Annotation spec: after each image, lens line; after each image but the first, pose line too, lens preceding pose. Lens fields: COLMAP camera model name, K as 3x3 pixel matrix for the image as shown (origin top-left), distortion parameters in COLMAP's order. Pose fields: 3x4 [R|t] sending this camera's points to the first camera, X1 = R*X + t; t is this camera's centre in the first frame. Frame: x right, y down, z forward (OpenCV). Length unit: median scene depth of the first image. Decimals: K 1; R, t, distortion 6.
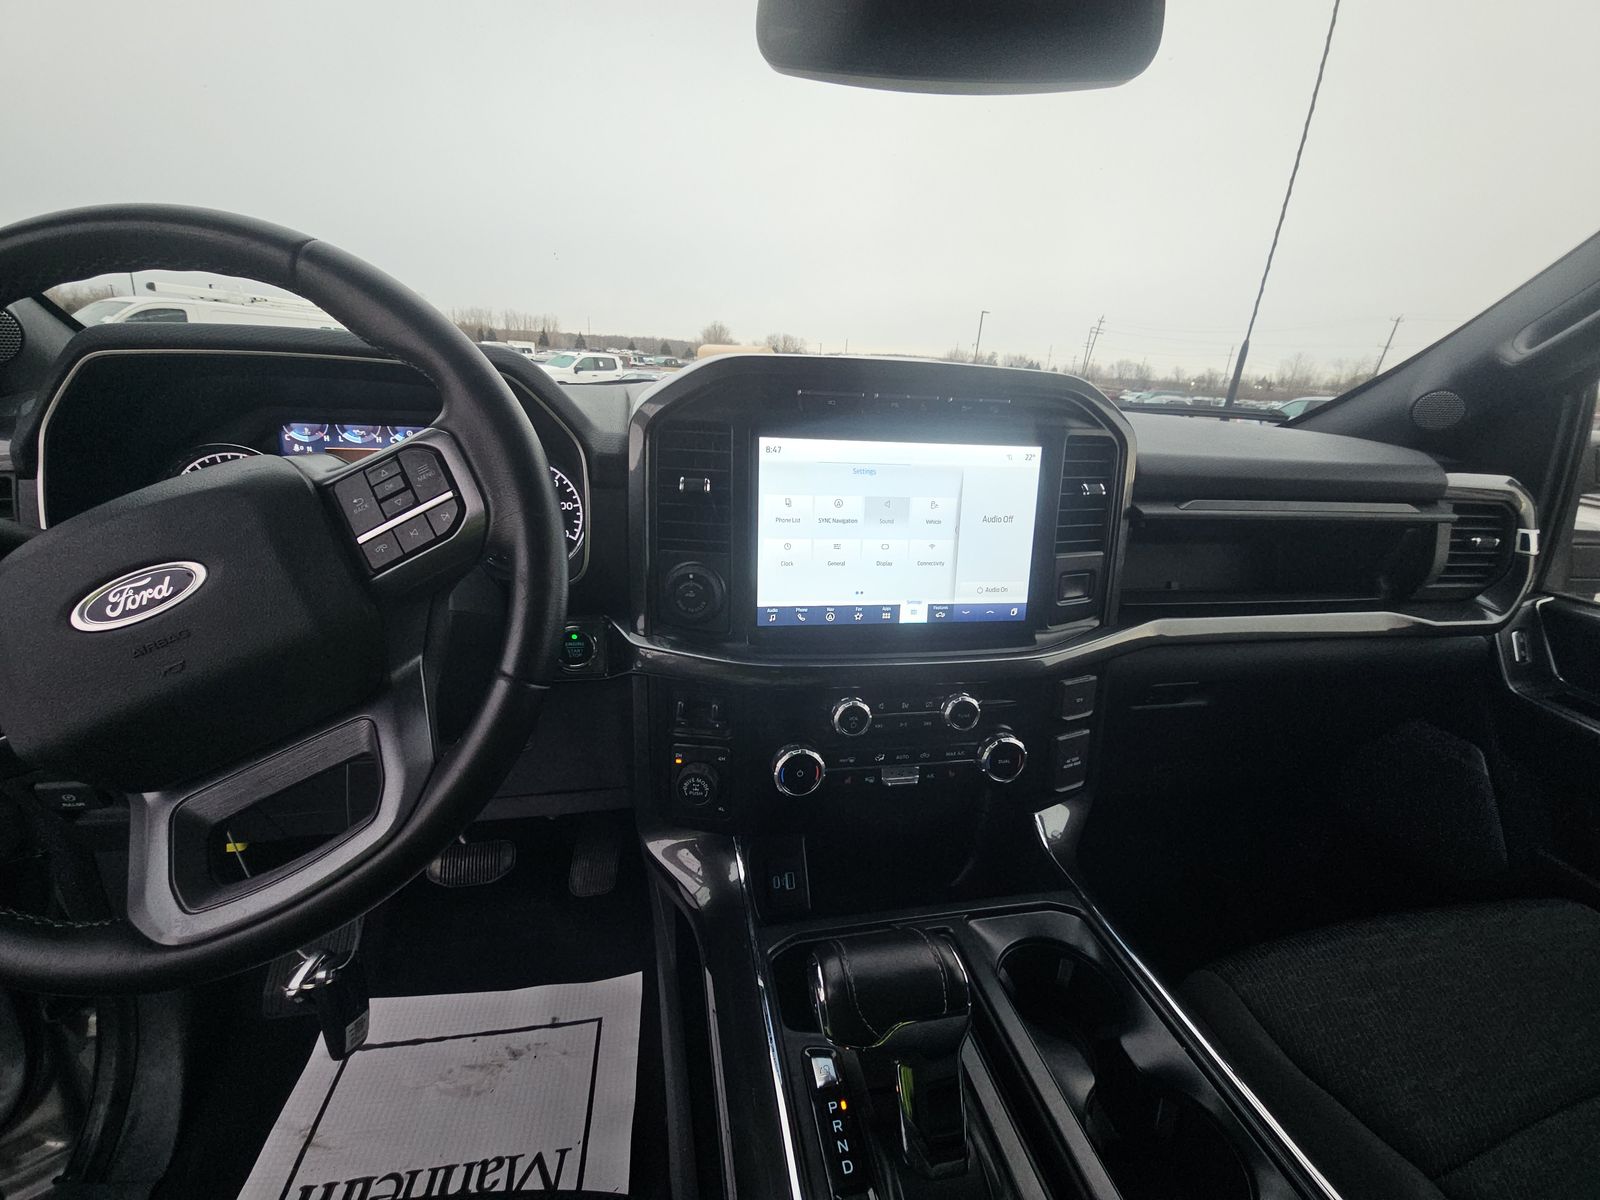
lens RADIAL K [[636.3, 0, 800.0], [0, 636.3, 600.0], [0, 0, 1]] dist [0.000141, -0.004687]
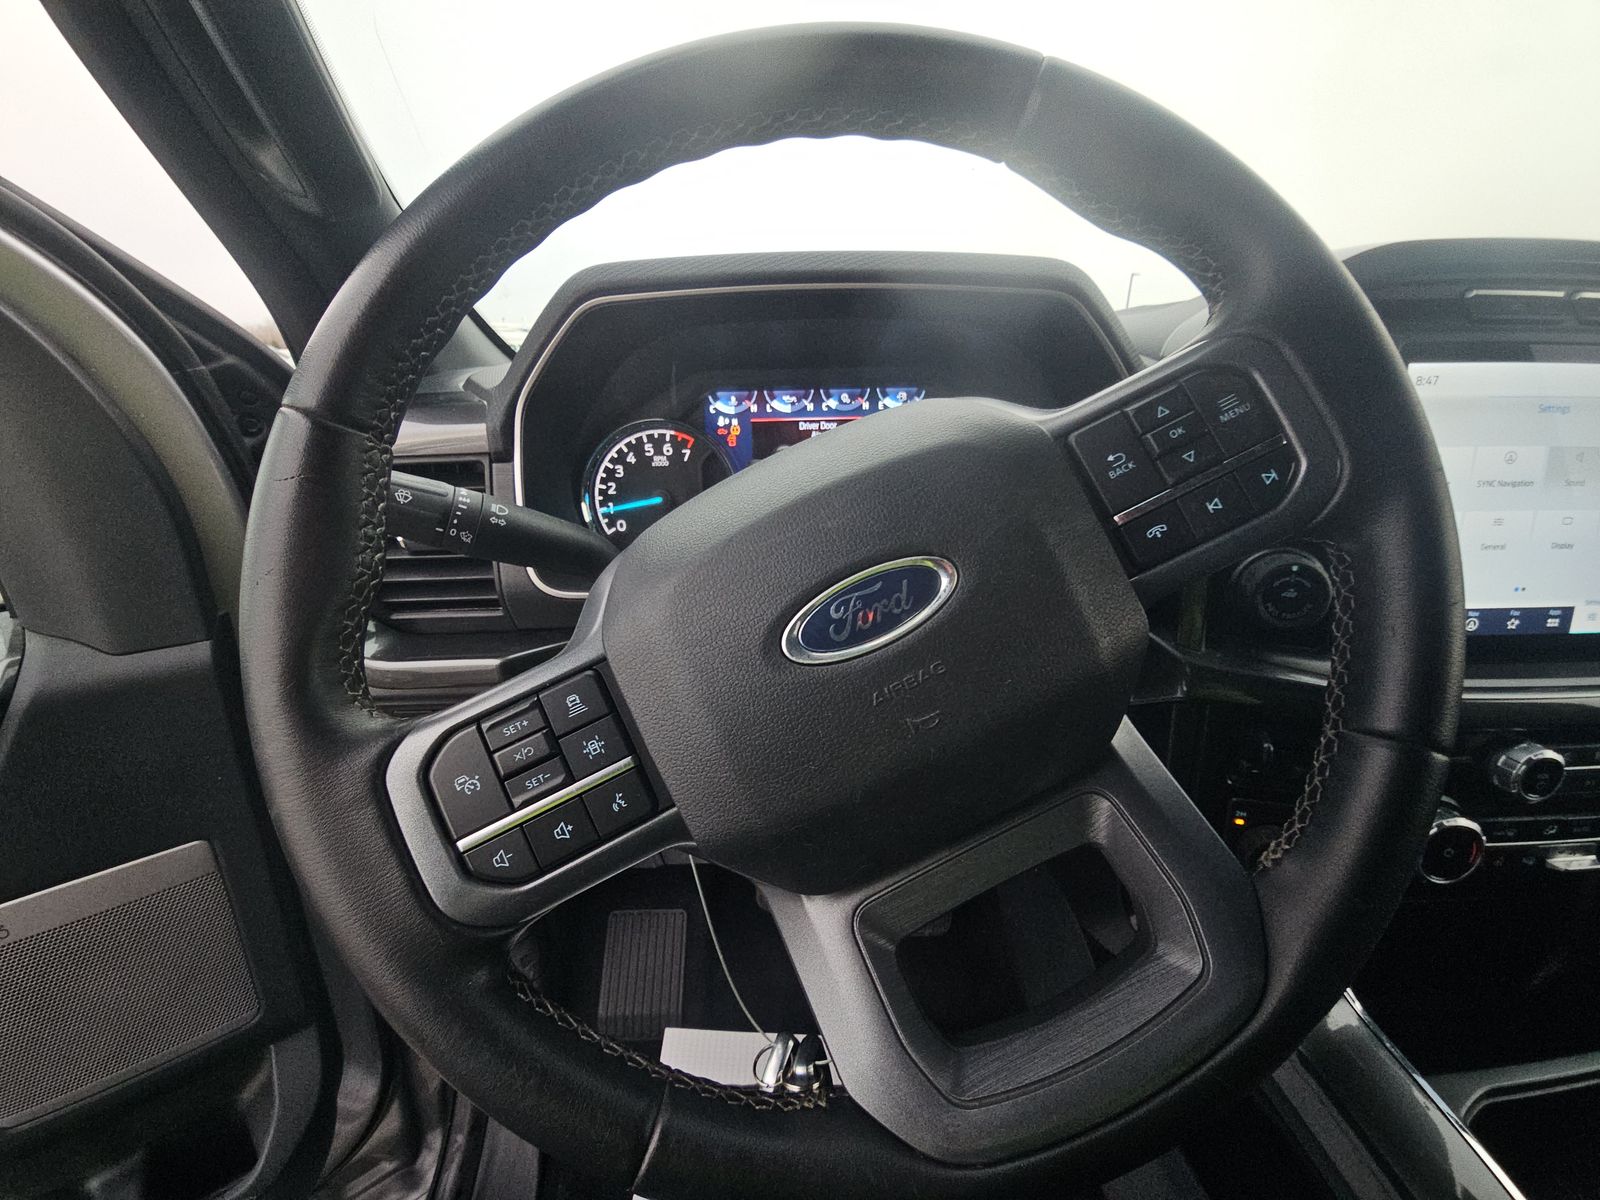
lens RADIAL K [[641.7, 0, 800.0], [0, 641.7, 600.0], [0, 0, 1]] dist [-0.001486, -0.000278]
pose [[0.983383, -0.004265, -0.181494, -0.539058], [0.006629, 0.999901, 0.012421, -0.013441], [0.181423, -0.013417, 0.983314, 0.182661]]
